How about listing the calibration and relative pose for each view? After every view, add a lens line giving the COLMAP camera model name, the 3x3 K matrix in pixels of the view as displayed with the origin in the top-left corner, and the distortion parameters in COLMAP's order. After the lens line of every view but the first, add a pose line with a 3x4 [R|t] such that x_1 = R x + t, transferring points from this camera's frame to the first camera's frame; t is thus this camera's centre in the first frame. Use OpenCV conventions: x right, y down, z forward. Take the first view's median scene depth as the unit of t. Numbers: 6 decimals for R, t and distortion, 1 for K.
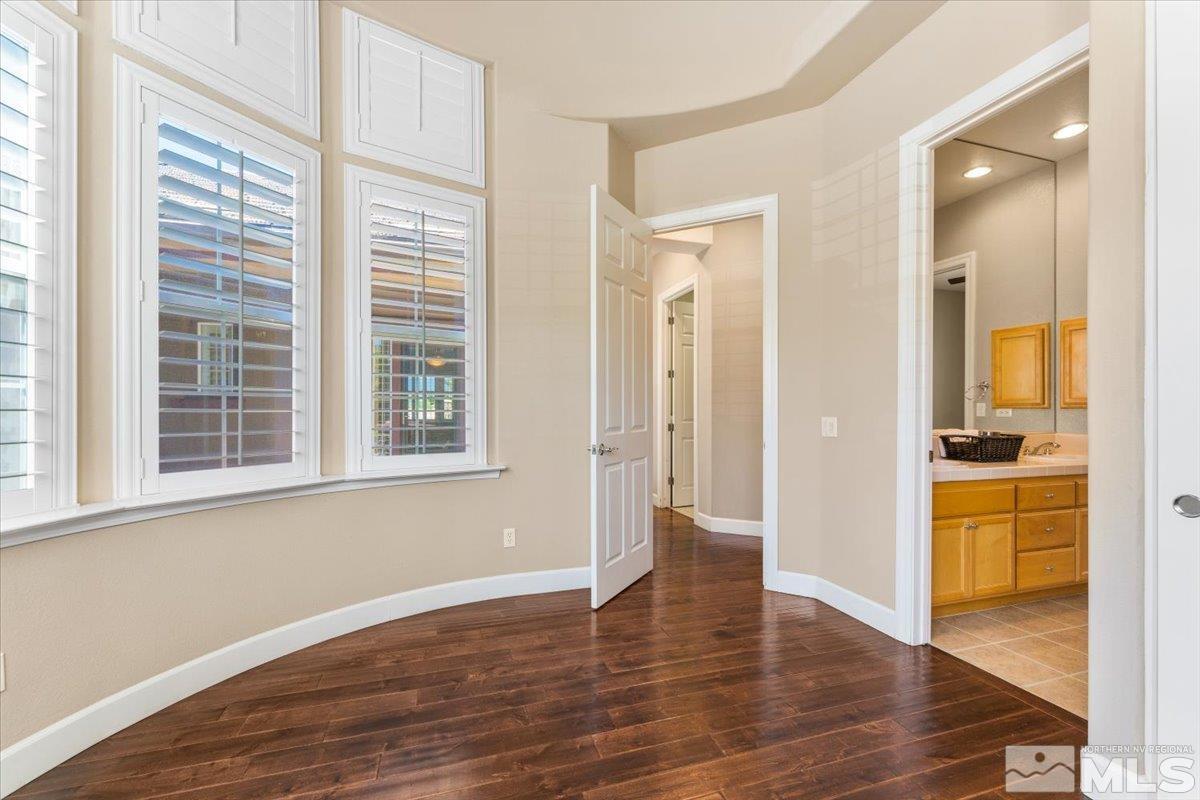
lens RADIAL K [[478.9, 0, 598.3], [0, 478.9, 408.4], [0, 0, 1]] dist [-0.002420, -0.000272]
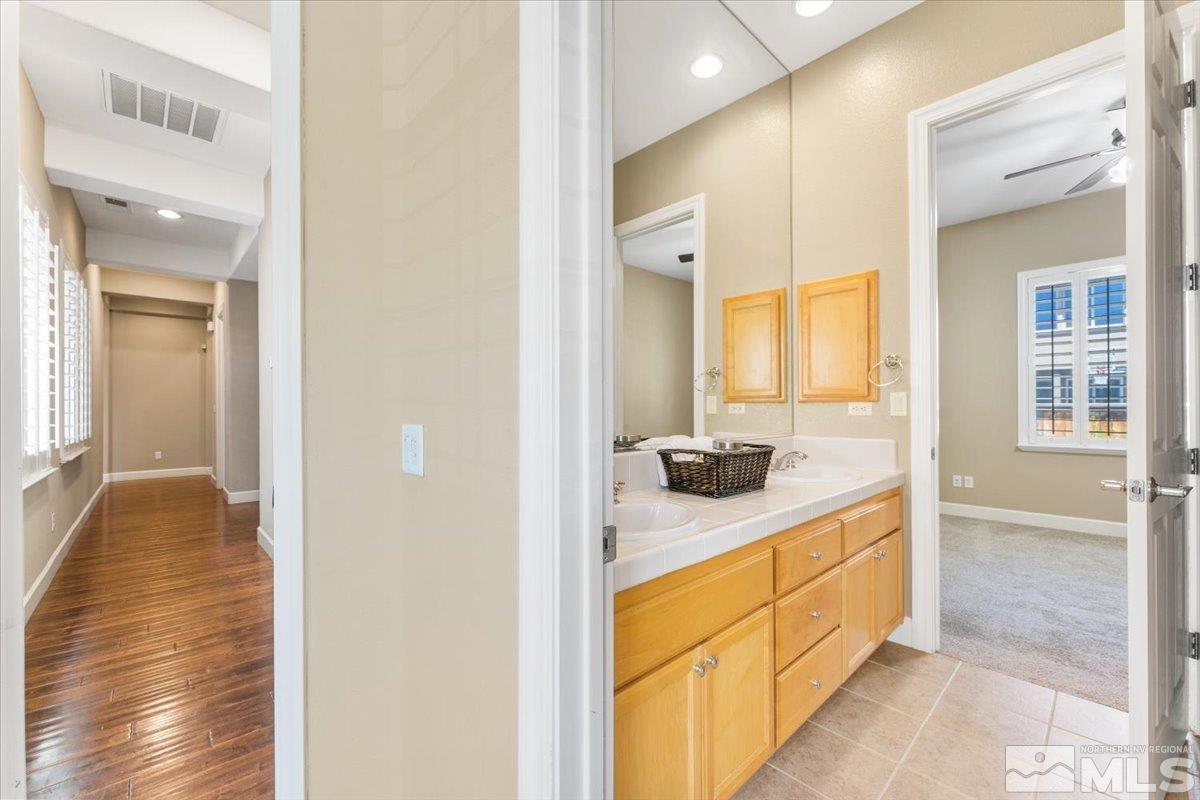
lens RADIAL K [[478.9, 0, 593.5], [0, 478.9, 403.2], [0, 0, 1]] dist [-0.002420, -0.000272]
pose [[0.902393, -0.002678, 0.430906, 0.363197], [0.004545, 0.999984, -0.003303, 0.002241], [-0.430890, 0.004939, 0.902391, 0.471896]]
